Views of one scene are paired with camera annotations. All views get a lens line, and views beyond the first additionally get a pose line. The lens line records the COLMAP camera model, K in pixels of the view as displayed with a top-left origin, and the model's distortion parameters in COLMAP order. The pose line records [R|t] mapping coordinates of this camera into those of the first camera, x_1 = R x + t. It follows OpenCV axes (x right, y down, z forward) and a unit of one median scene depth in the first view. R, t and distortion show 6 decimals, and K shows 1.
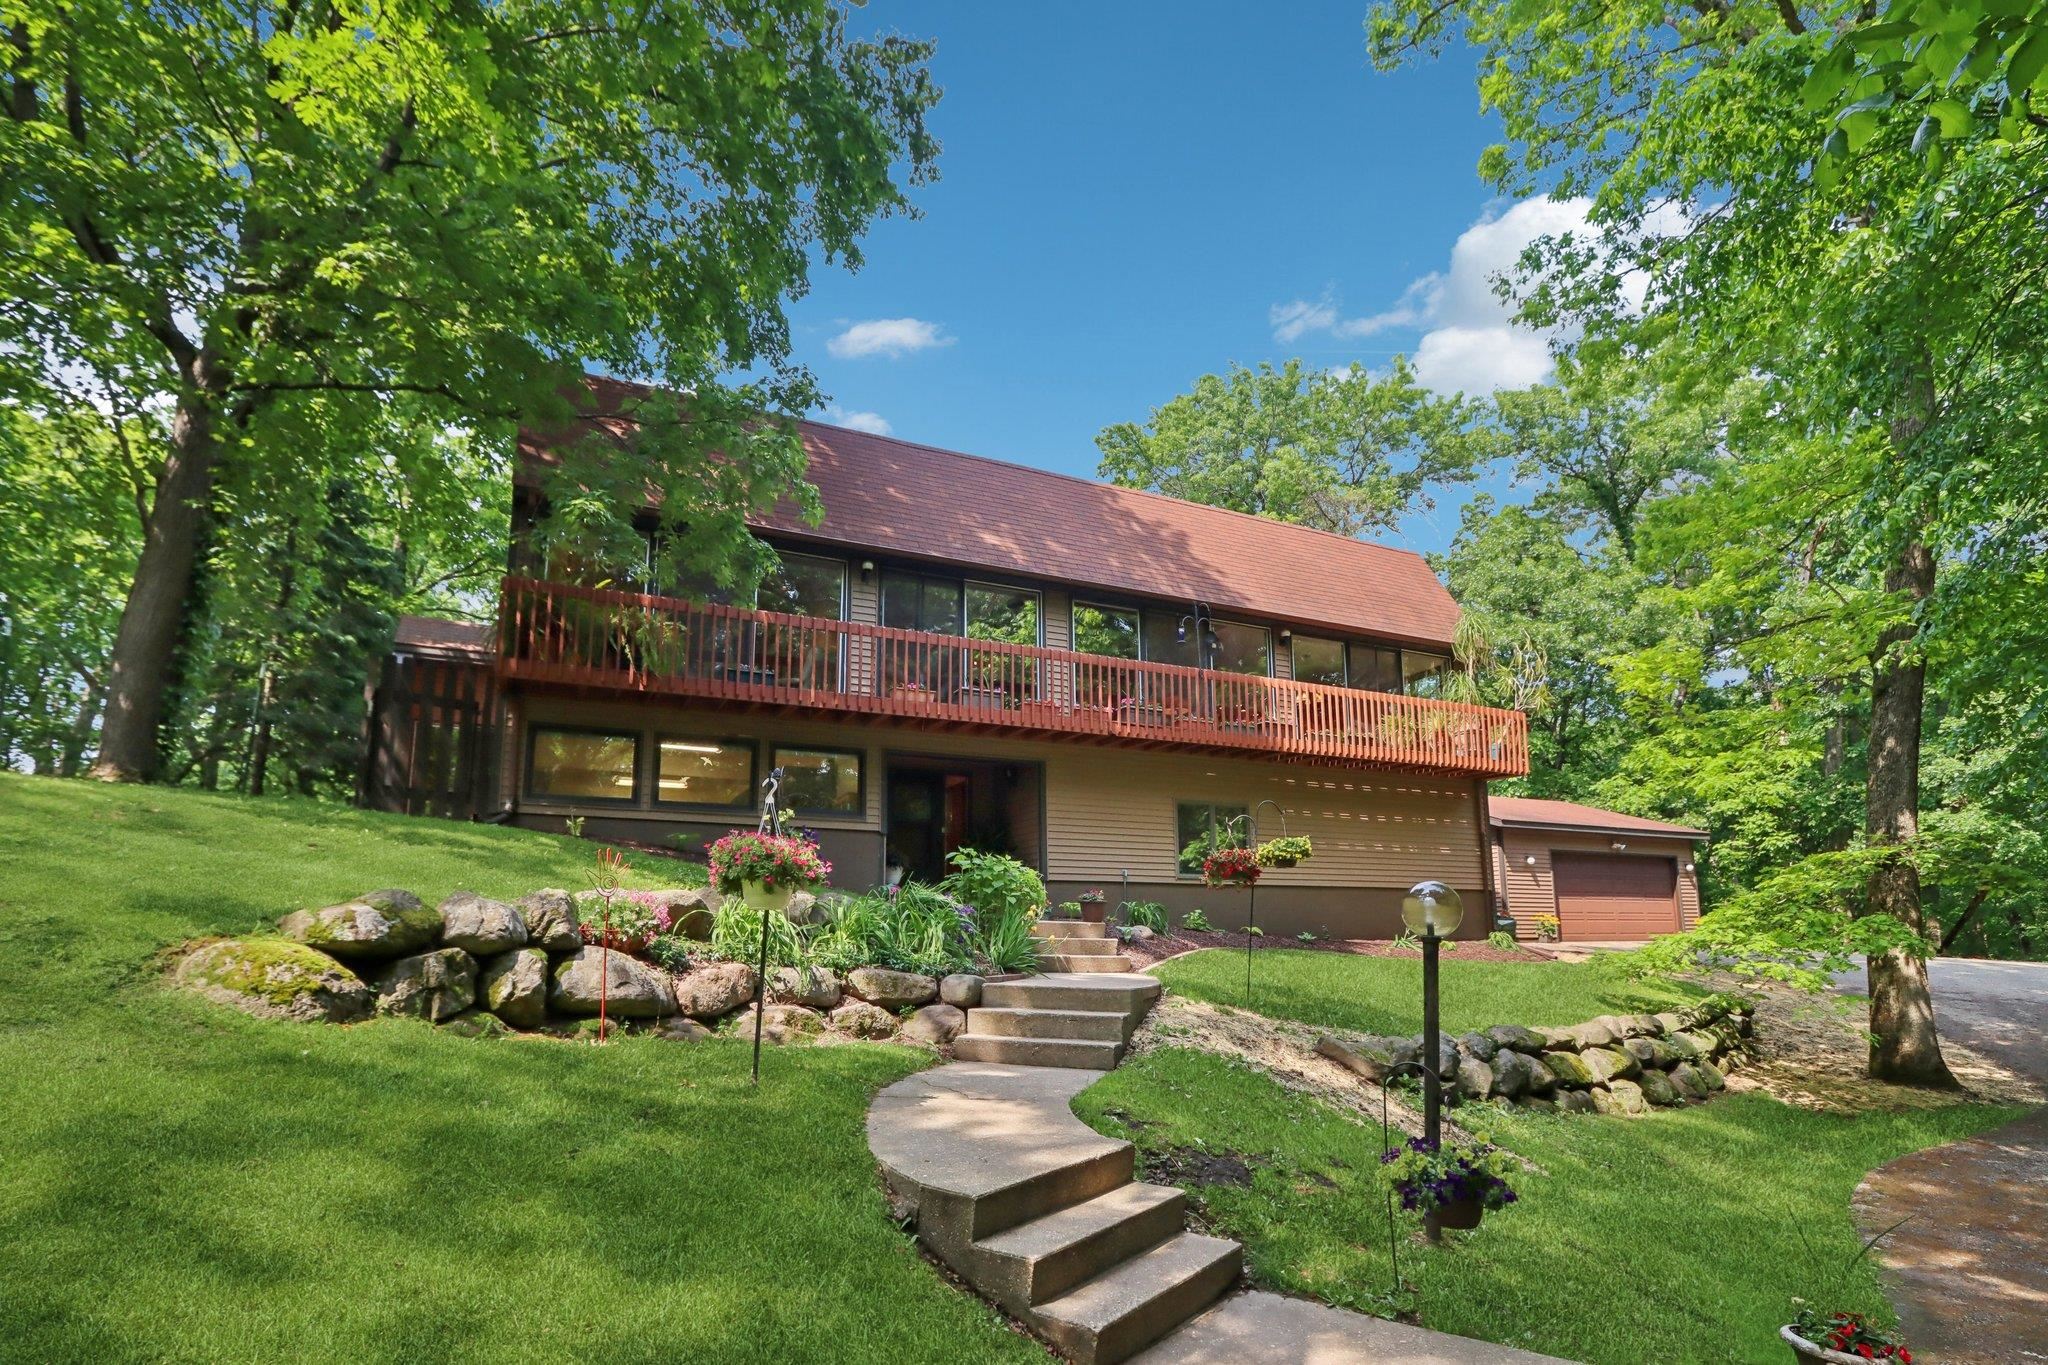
lens RADIAL K [[928.5, 0, 1029.3], [0, 928.5, 687.2], [0, 0, 1]] dist [-0.020576, 0.004251]
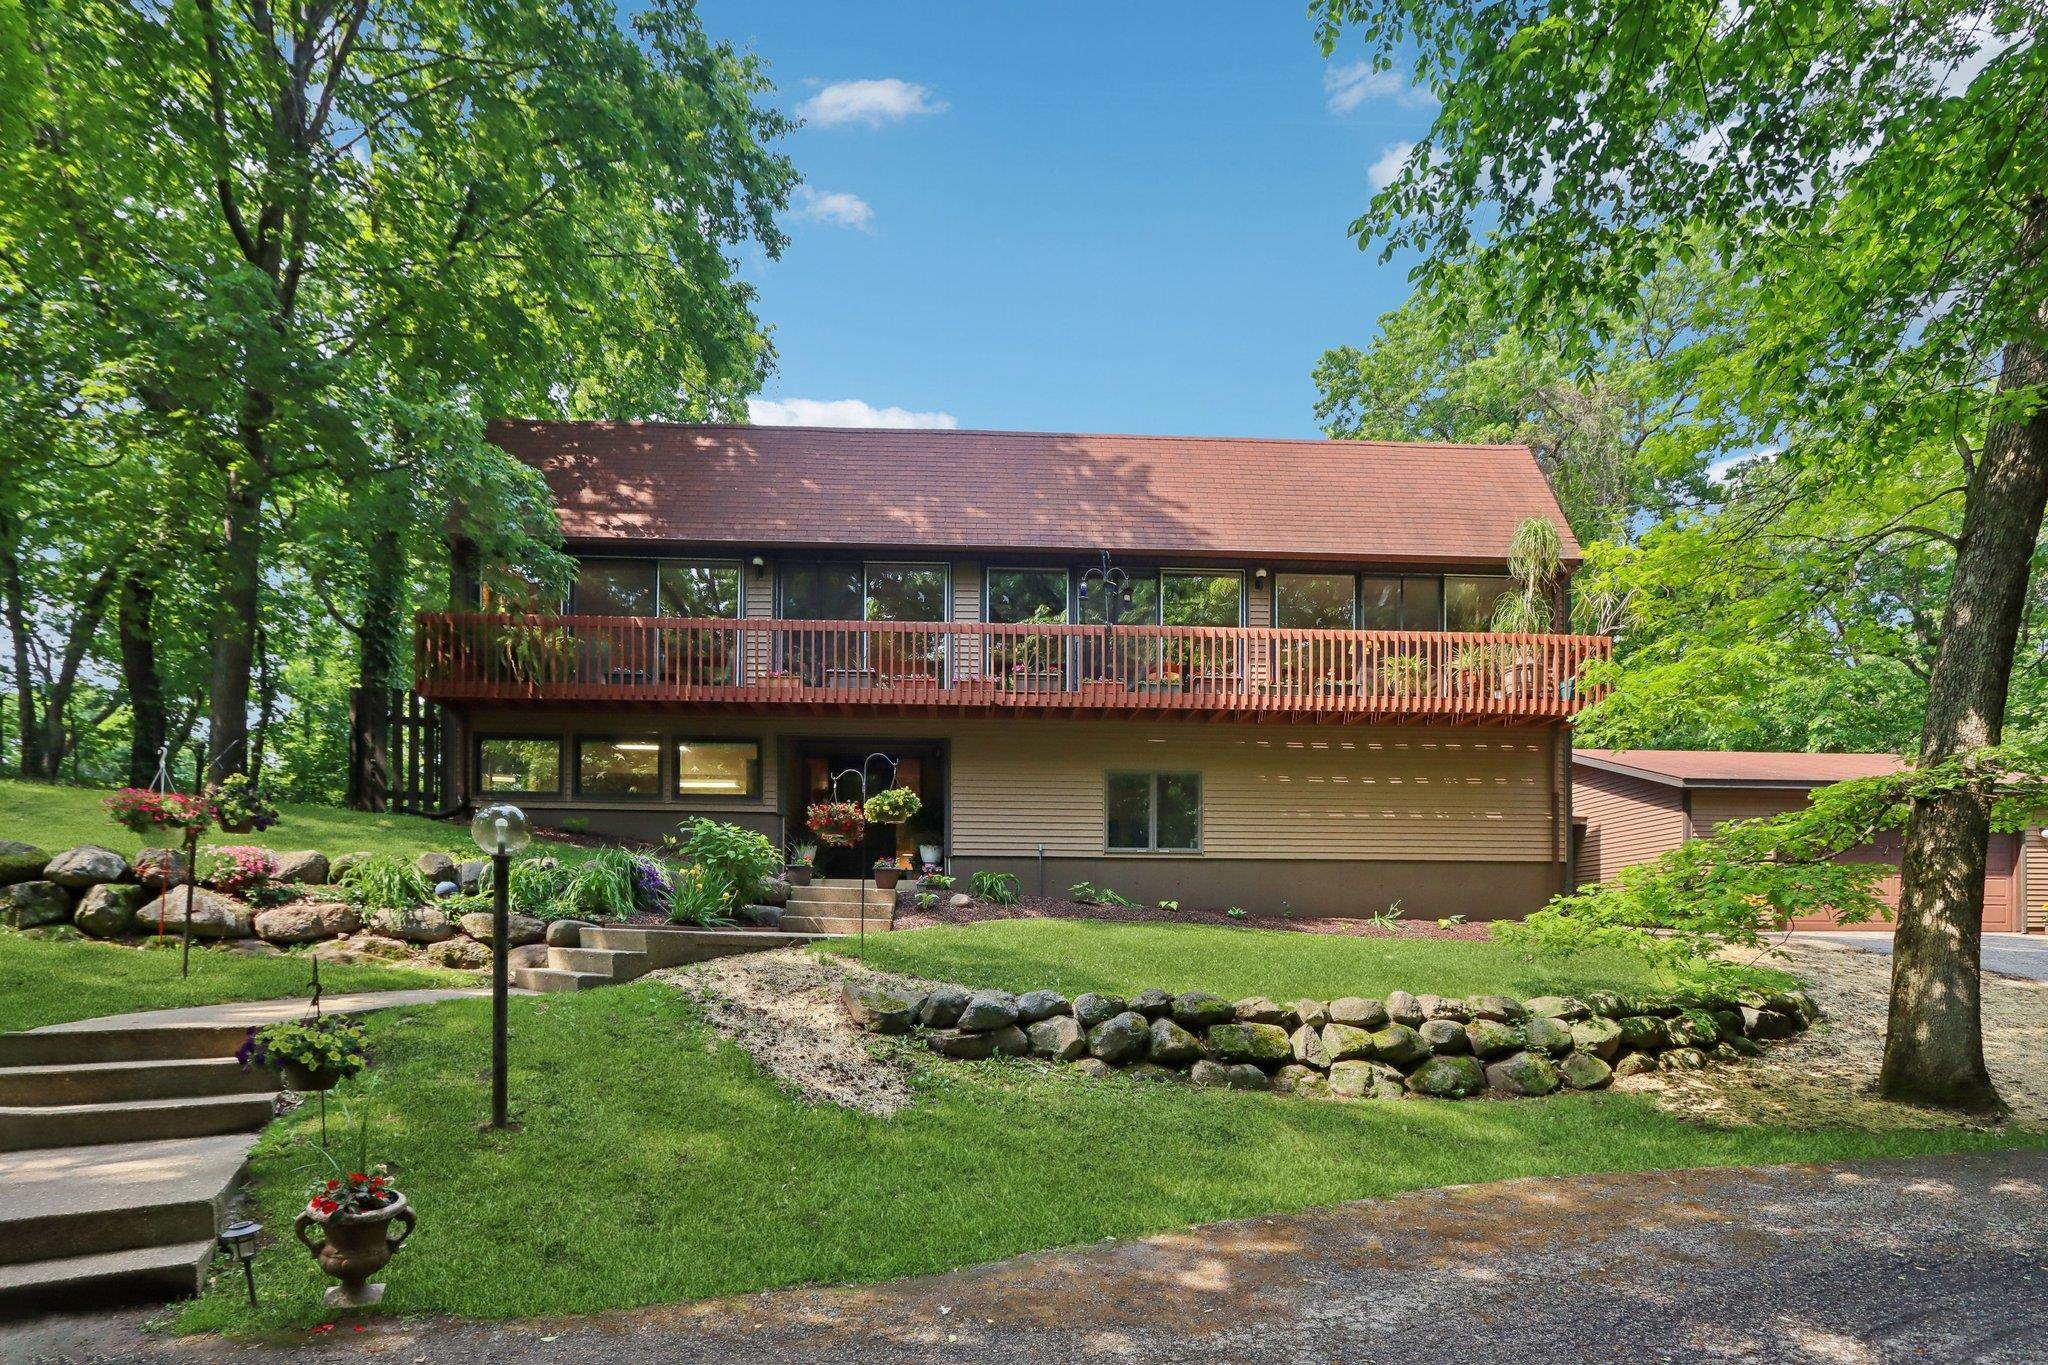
lens RADIAL K [[939.8, 0, 1023.5], [0, 939.8, 850.2], [0, 0, 1]] dist [-0.024928, -0.000232]
pose [[0.925947, -0.026462, -0.376726, 0.485706], [0.088745, 0.984855, 0.148947, 0.057831], [0.367079, -0.171349, 0.914272, 0.096124]]
